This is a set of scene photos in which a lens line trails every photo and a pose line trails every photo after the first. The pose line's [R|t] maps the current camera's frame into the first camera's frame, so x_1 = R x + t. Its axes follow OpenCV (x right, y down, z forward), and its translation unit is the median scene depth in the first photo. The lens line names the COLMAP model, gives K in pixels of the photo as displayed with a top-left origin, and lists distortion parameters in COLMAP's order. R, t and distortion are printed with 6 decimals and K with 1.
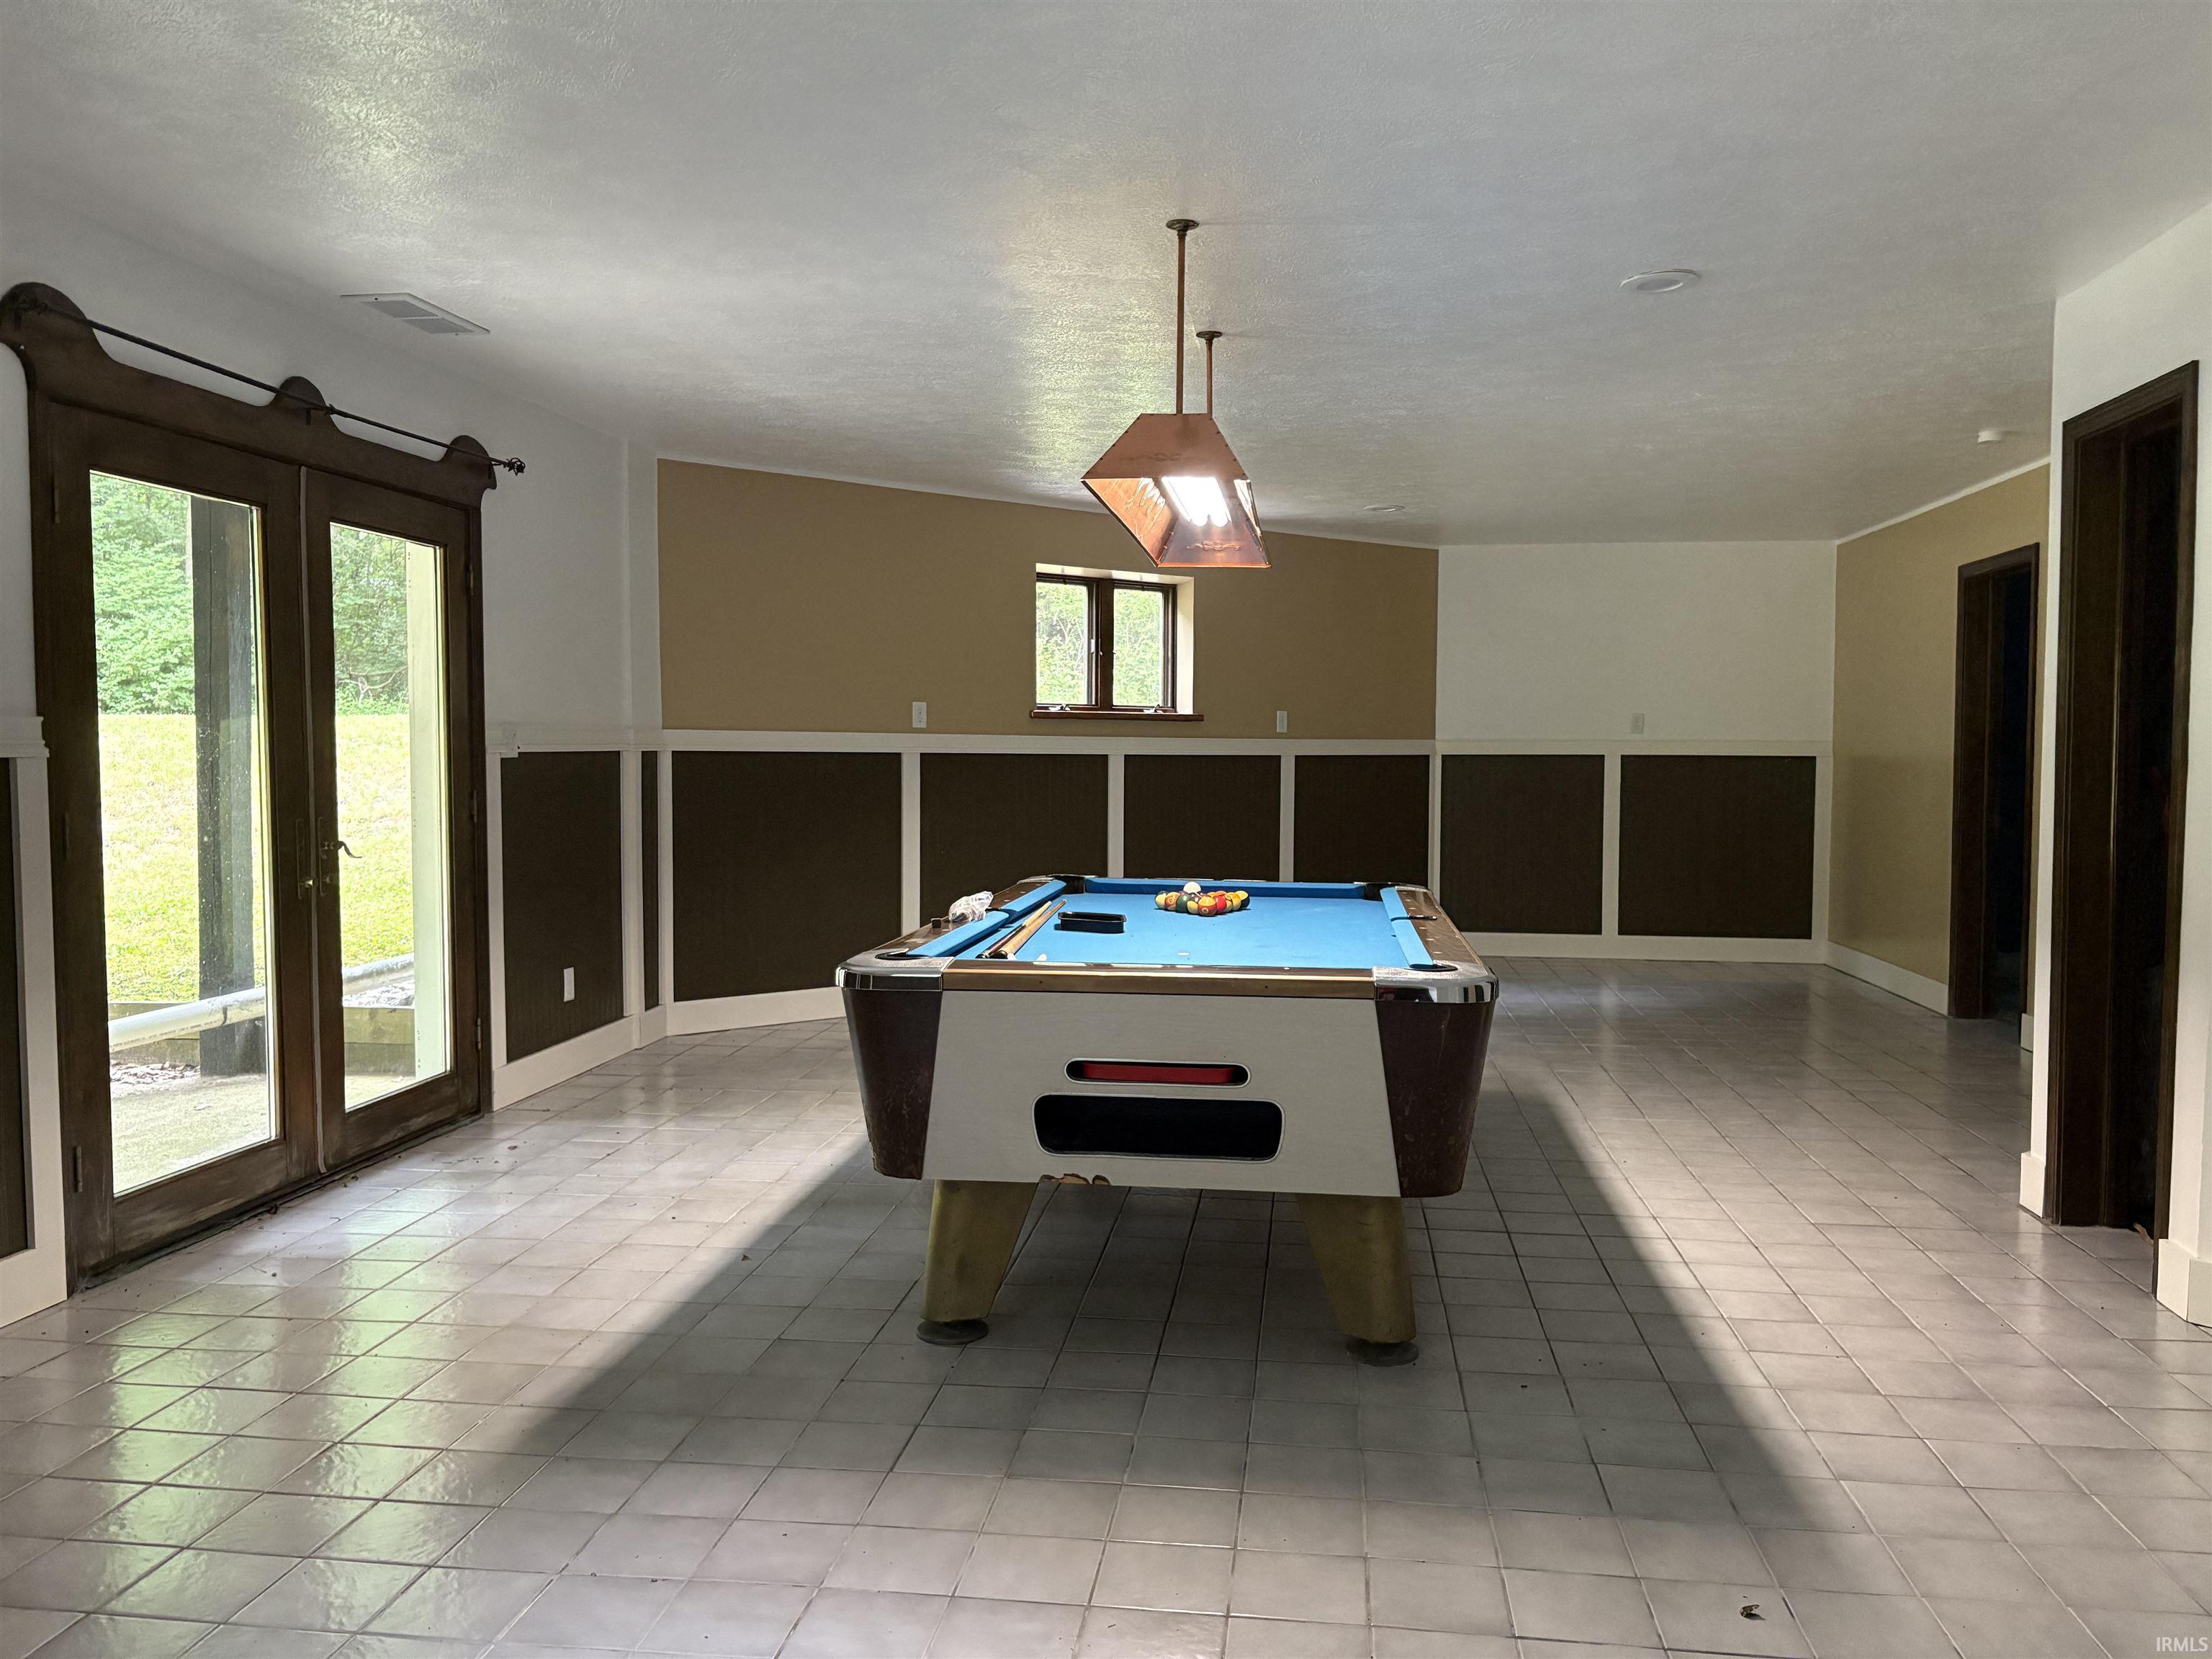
lens RADIAL K [[1667.2, 0, 1106.0], [0, 1667.2, 829.5], [0, 0, 1]] dist [0.010291, -0.005238]
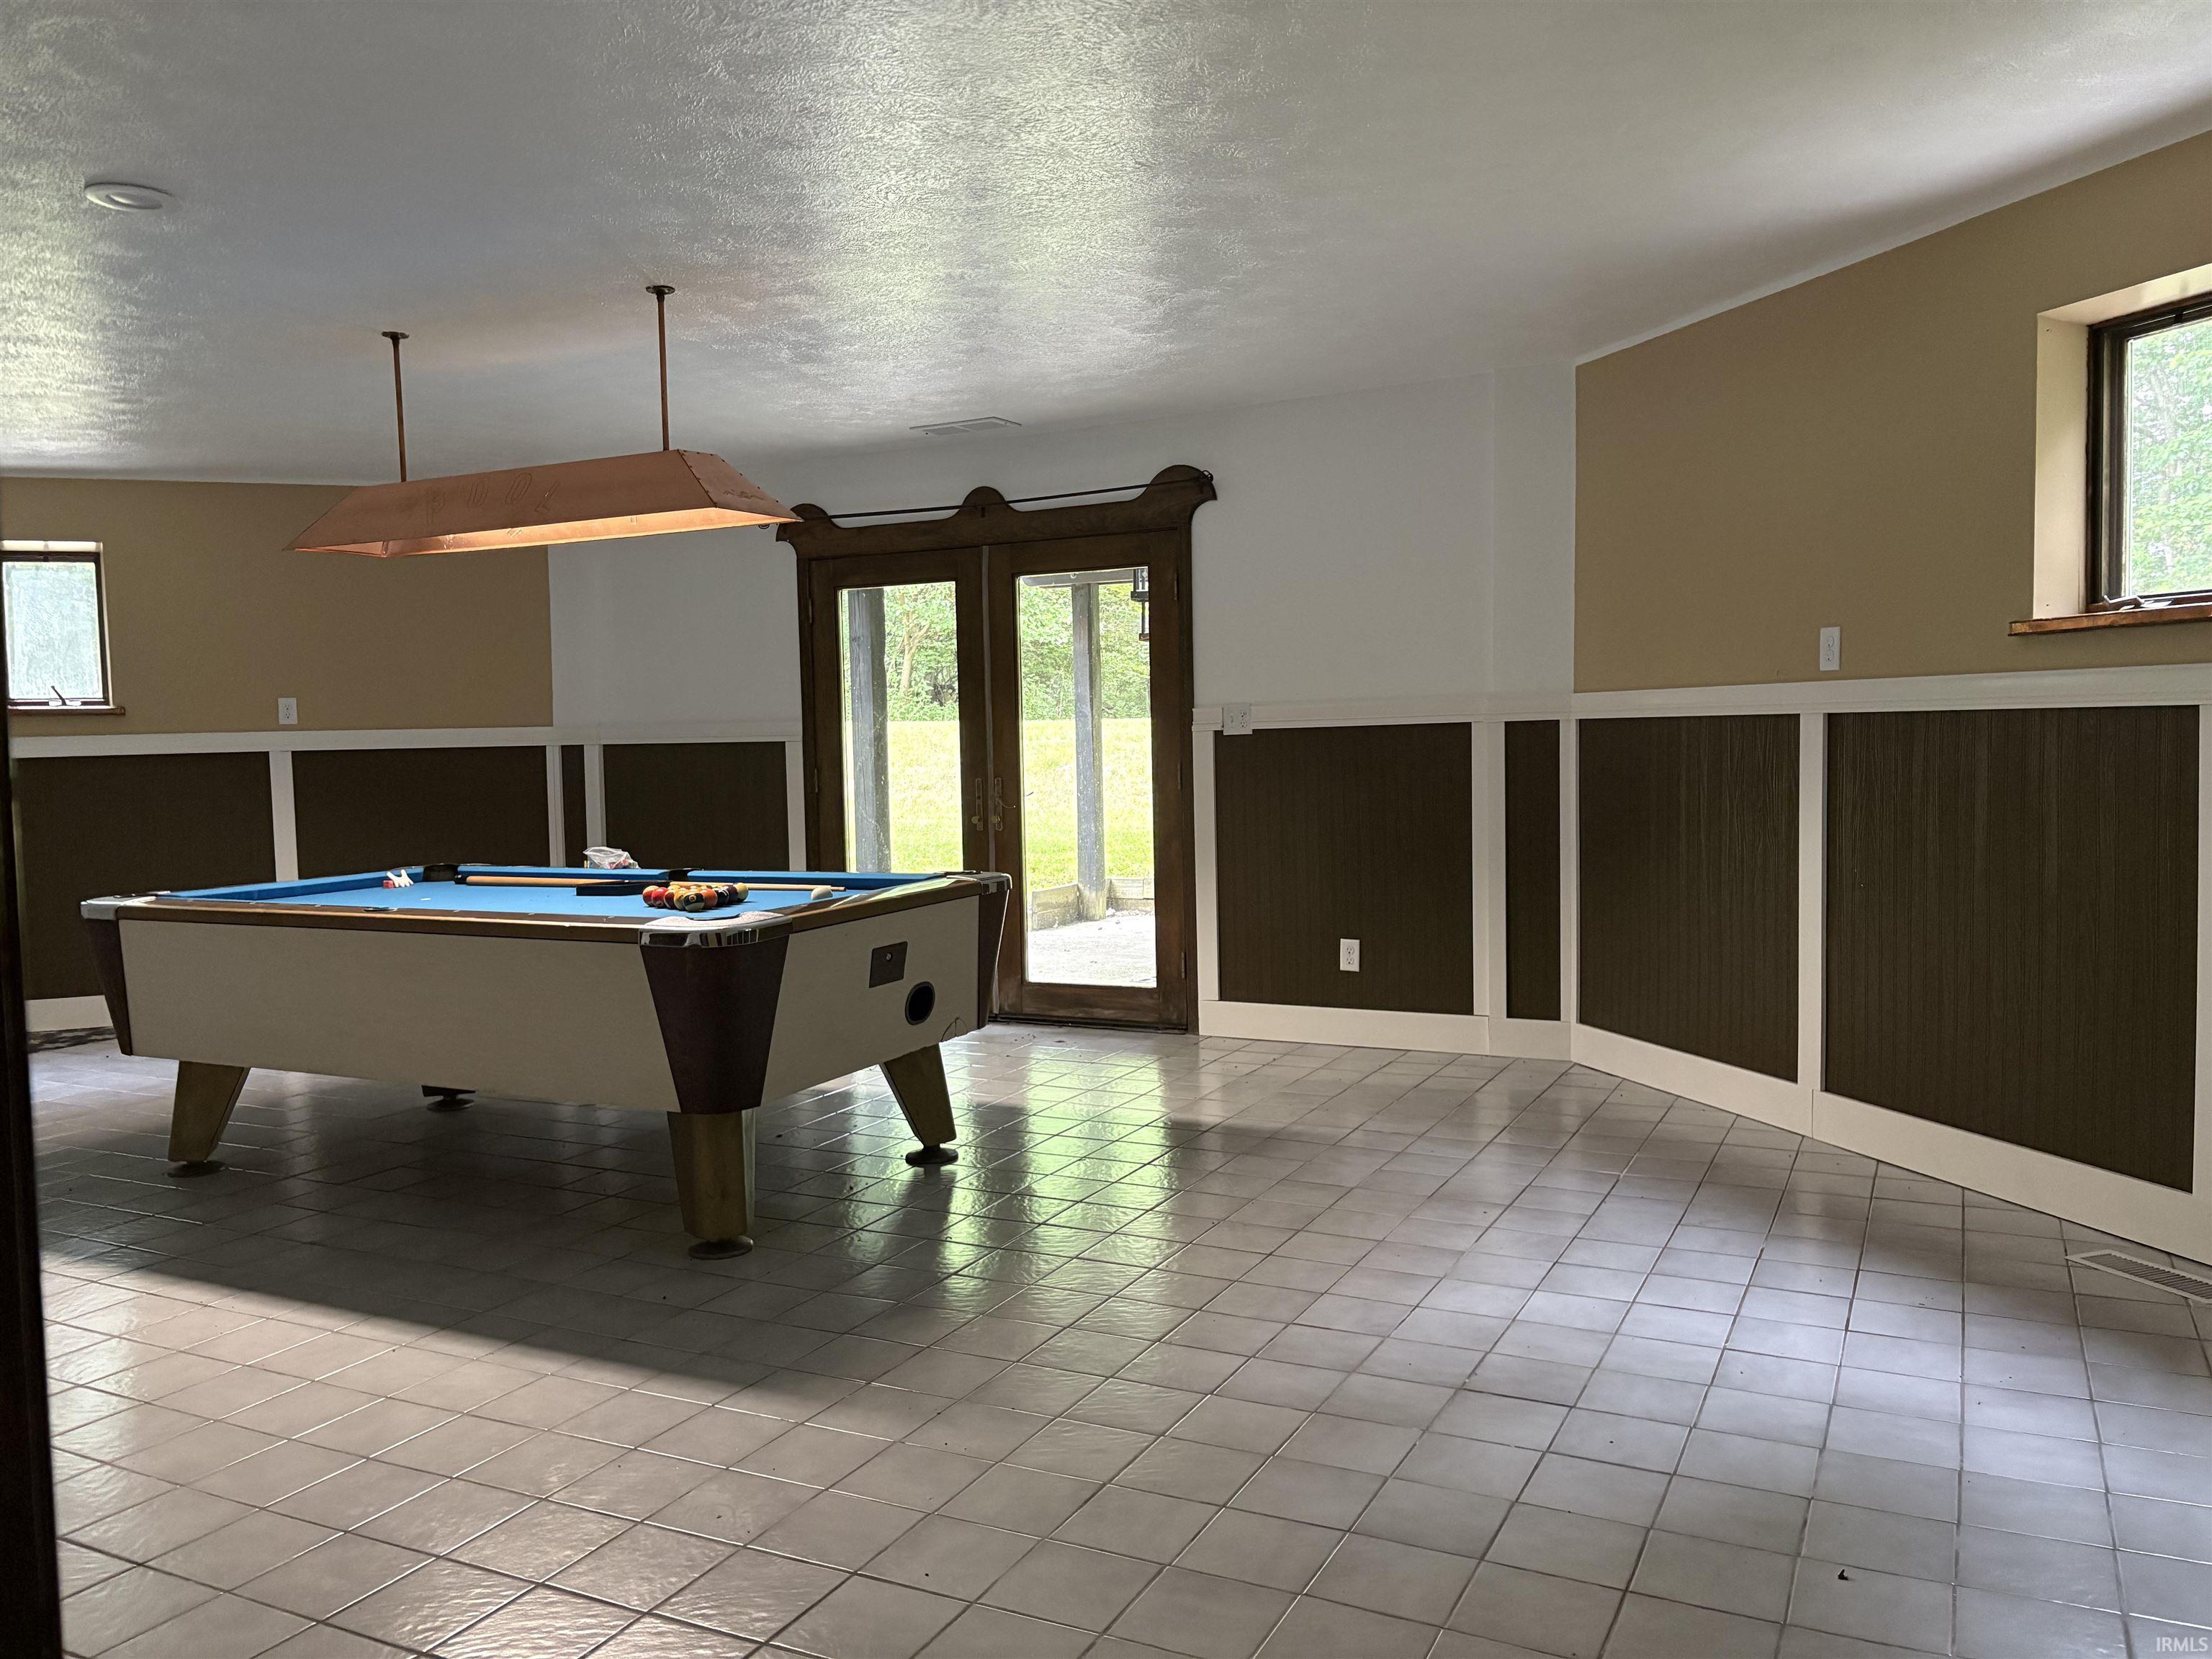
lens RADIAL K [[1667.2, 0, 1106.0], [0, 1667.2, 829.5], [0, 0, 1]] dist [0.010291, -0.005238]
pose [[-0.348768, 0.058662, -0.935371, 0.745196], [-0.020755, 0.997311, 0.070286, -0.057007], [0.936979, 0.043927, -0.346613, 1.340130]]
